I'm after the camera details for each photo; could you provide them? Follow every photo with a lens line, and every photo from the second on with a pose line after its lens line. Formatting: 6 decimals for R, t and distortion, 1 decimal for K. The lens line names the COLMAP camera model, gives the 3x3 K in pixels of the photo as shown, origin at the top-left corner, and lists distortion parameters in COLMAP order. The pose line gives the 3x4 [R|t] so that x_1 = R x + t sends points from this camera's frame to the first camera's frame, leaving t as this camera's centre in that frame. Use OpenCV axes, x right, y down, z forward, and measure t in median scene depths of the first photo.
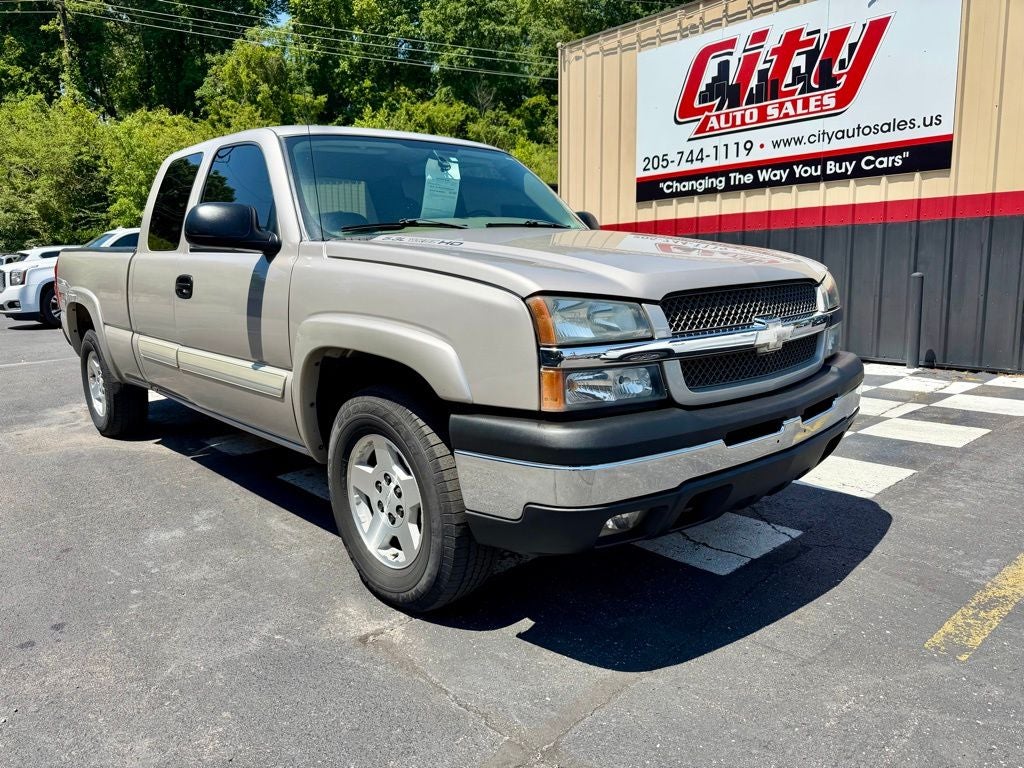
lens RADIAL K [[728.5, 0, 507.9], [0, 728.5, 378.4], [0, 0, 1]] dist [-0.000063, -0.006847]
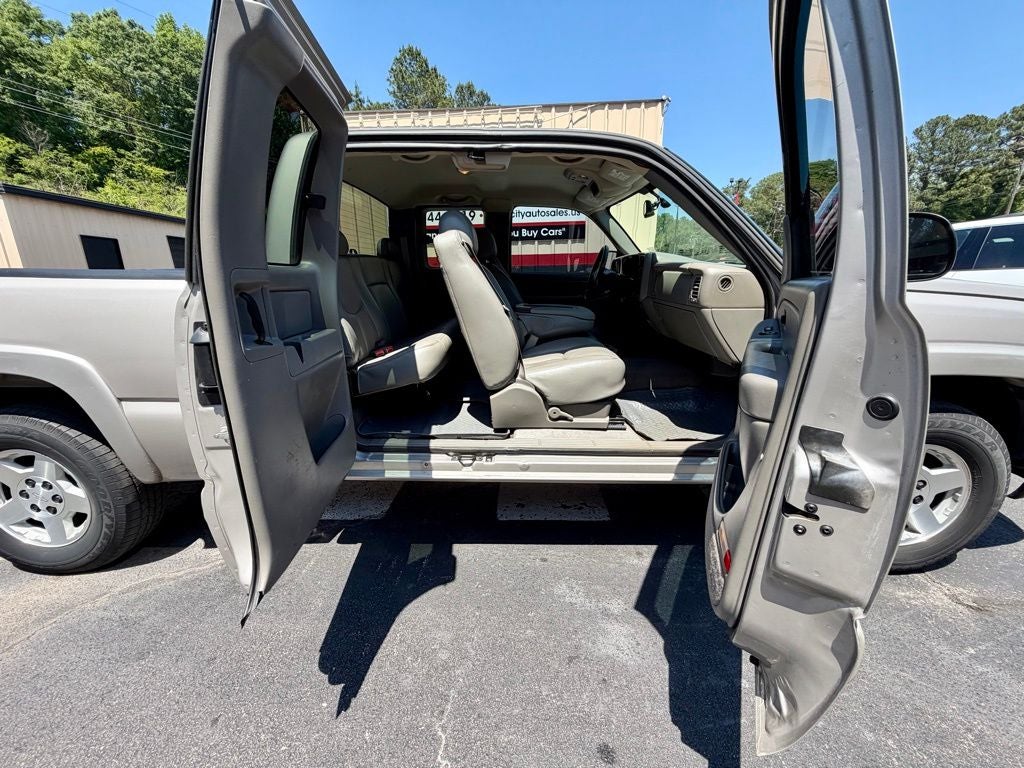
lens RADIAL K [[407.5, 0, 512.0], [0, 407.5, 384.0], [0, 0, 1]] dist [-0.001378, -0.000194]
pose [[0.691033, -0.171487, 0.702186, -0.331319], [0.113801, 0.985146, 0.128597, -0.055144], [-0.713808, -0.008956, 0.700284, 0.310739]]
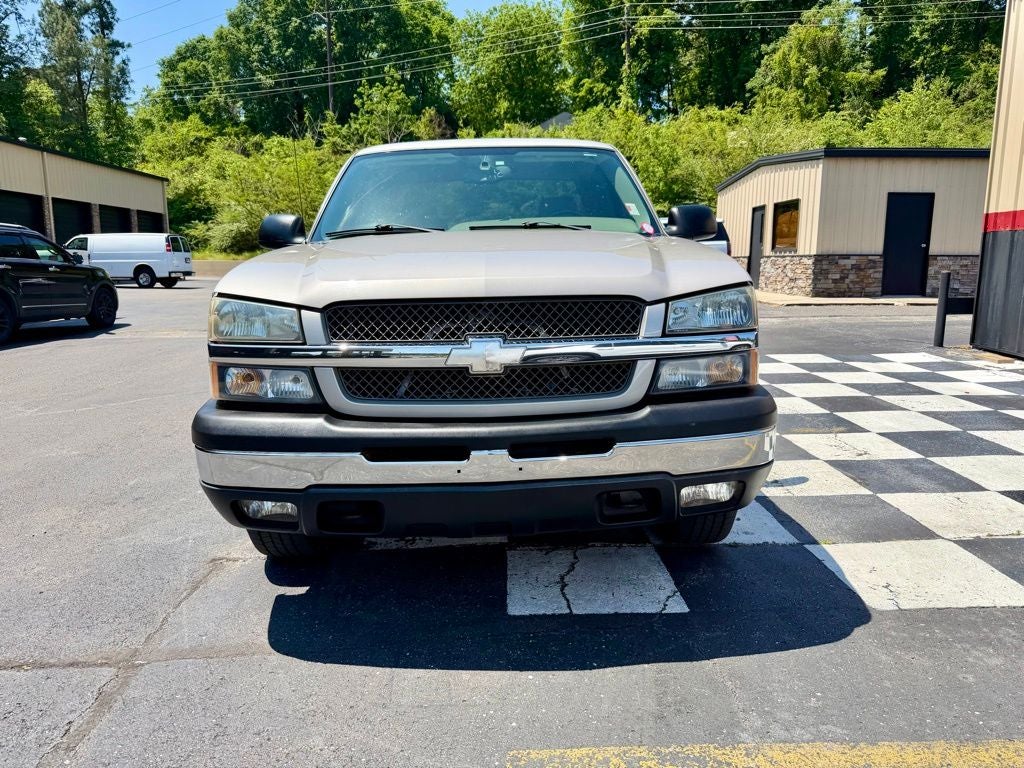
lens RADIAL K [[728.5, 0, 507.9], [0, 728.5, 378.4], [0, 0, 1]] dist [-0.000063, -0.006847]
pose [[0.757711, 0.119464, -0.641563, 0.279818], [-0.109226, 0.992449, 0.055803, -0.024476], [0.643385, 0.027793, 0.765038, 0.097980]]
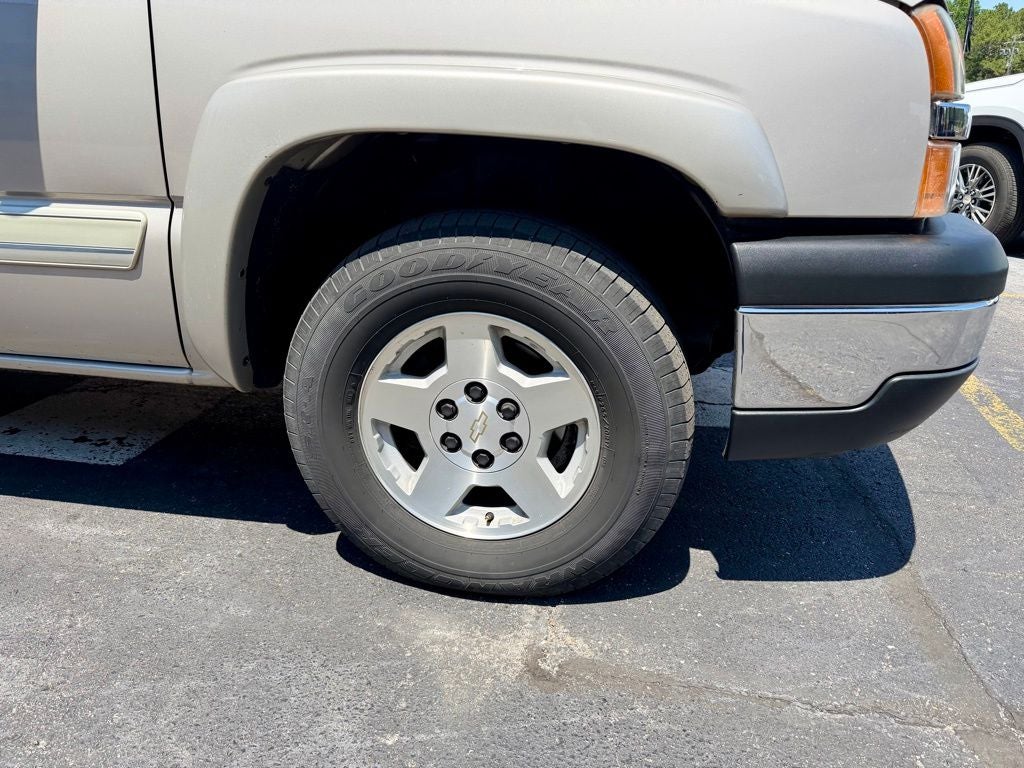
lens RADIAL K [[705.2, 0, 515.0], [0, 705.2, 395.6], [0, 0, 1]] dist [0.059322, -0.049727]
pose [[0.802713, -0.185485, 0.566787, -0.138611], [0.075341, 0.974328, 0.212153, 0.009262], [-0.591588, -0.127595, 0.796080, 0.173466]]
